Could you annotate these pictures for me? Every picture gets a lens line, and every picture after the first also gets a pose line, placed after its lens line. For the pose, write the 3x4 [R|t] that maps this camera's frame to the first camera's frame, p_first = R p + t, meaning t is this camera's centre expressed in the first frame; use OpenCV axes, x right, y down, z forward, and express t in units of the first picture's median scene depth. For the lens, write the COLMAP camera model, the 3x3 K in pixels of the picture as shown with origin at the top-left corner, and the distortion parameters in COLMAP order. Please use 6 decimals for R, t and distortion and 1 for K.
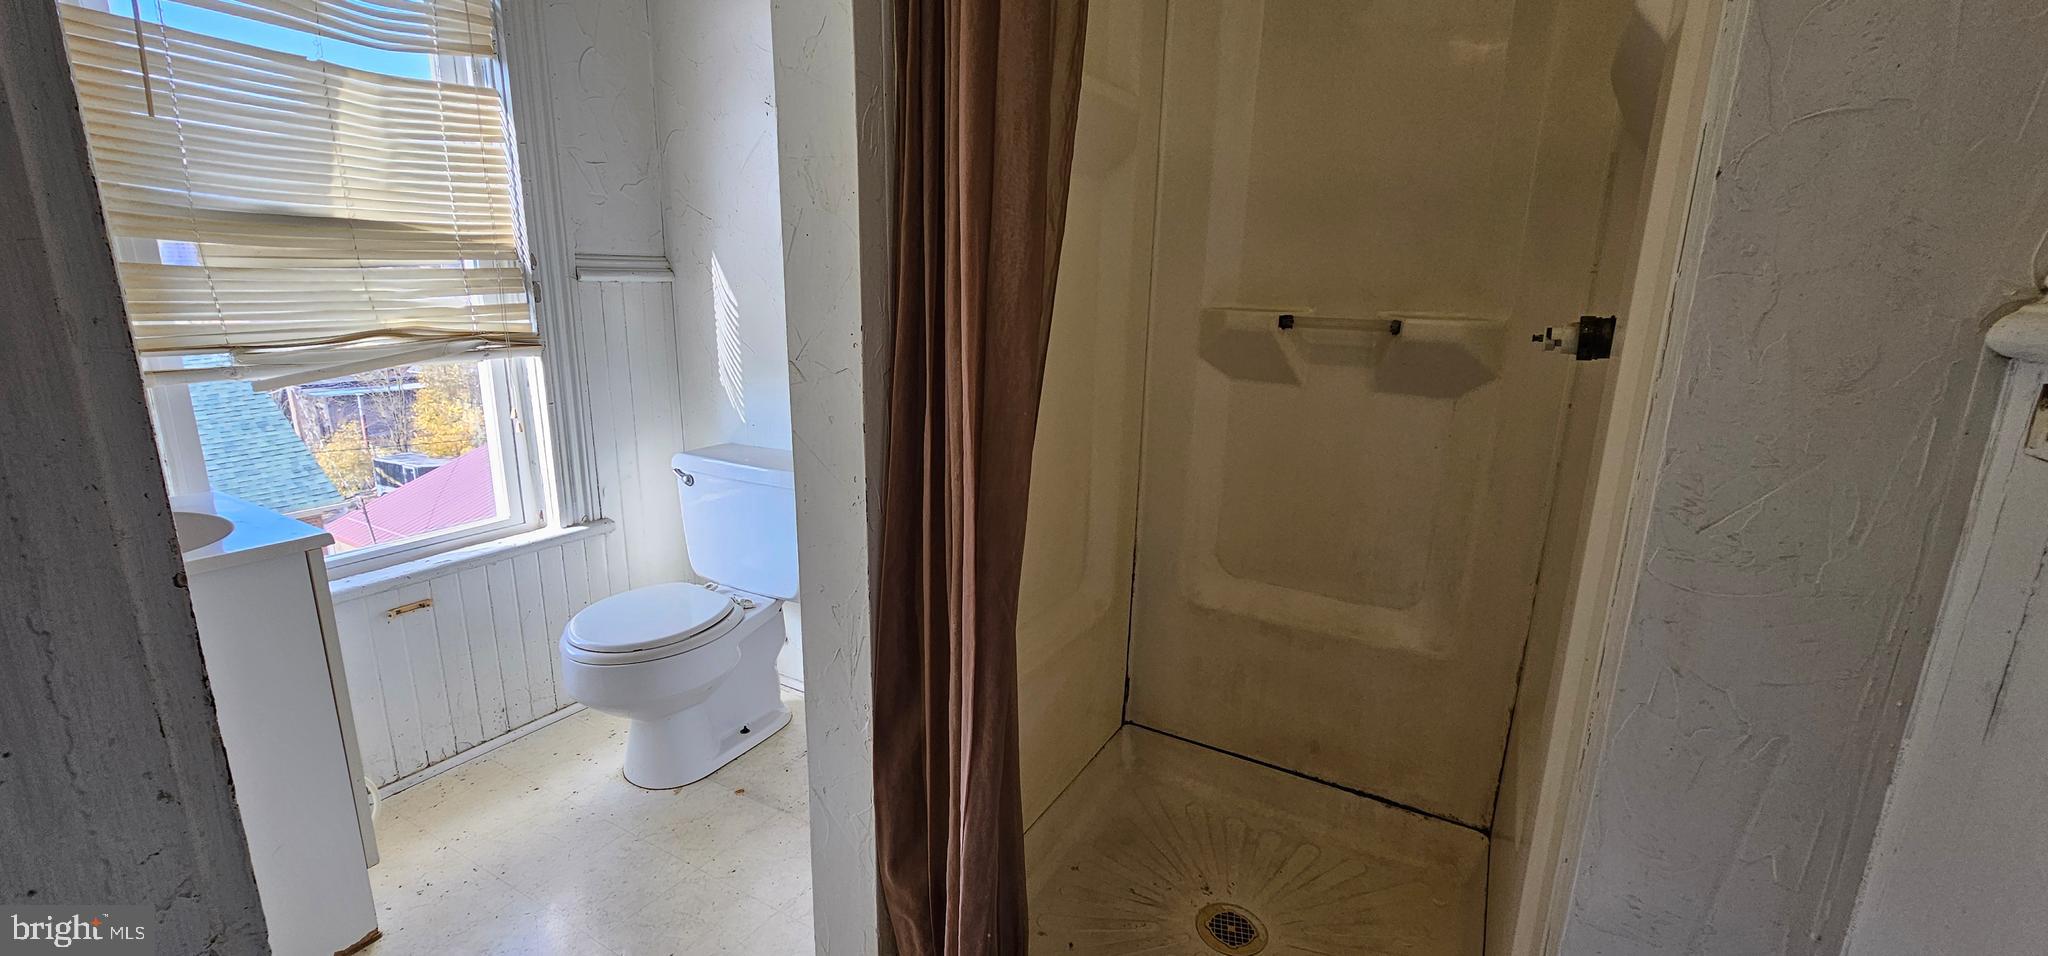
lens RADIAL K [[835.5, 0, 1022.3], [0, 835.5, 479.2], [0, 0, 1]] dist [0.000364, -0.001014]
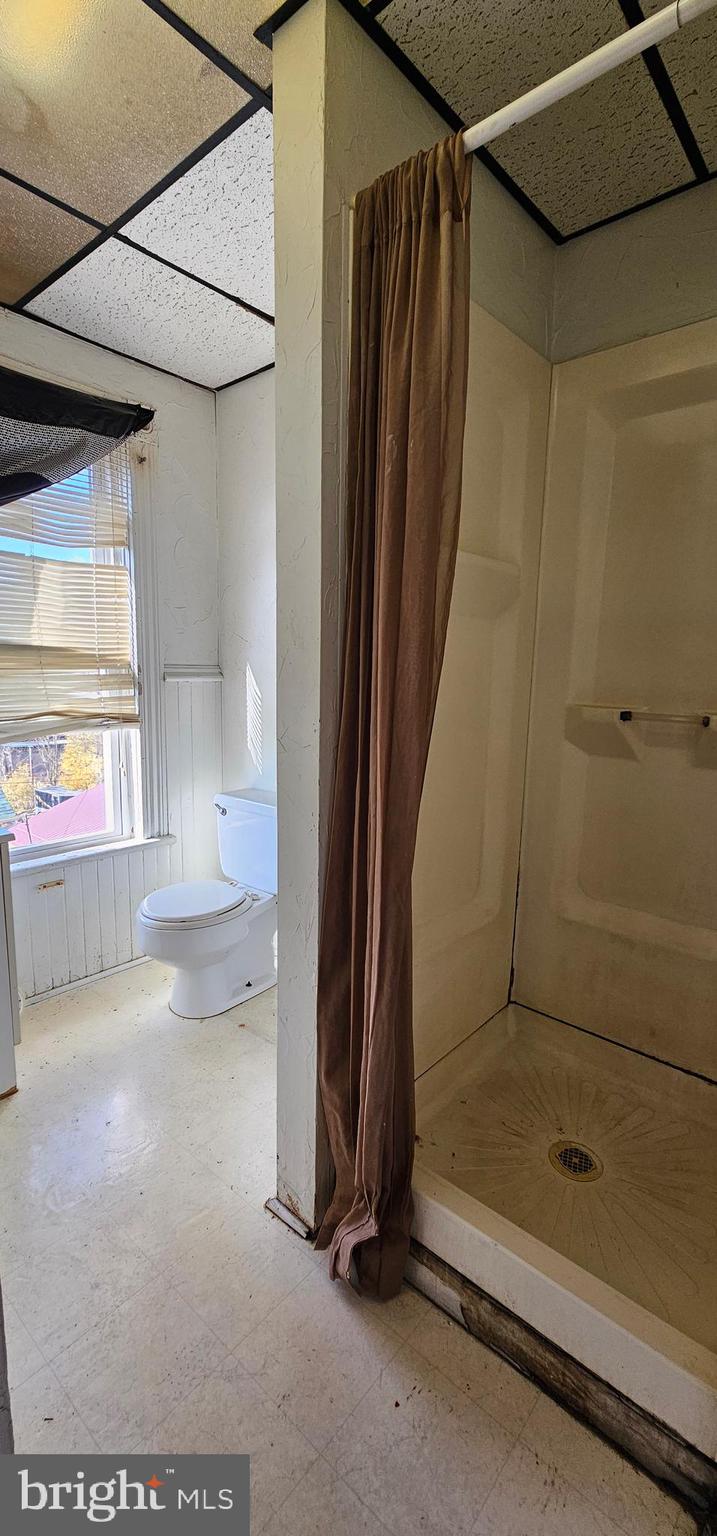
lens RADIAL K [[626.7, 0, 360.3], [0, 626.7, 764.1], [0, 0, 1]] dist [0.000364, -0.001014]
pose [[0.982824, 0.028171, -0.182384, 0.064208], [-0.044179, 0.995459, -0.084313, 0.000992], [0.179181, 0.090922, 0.979606, -0.096678]]
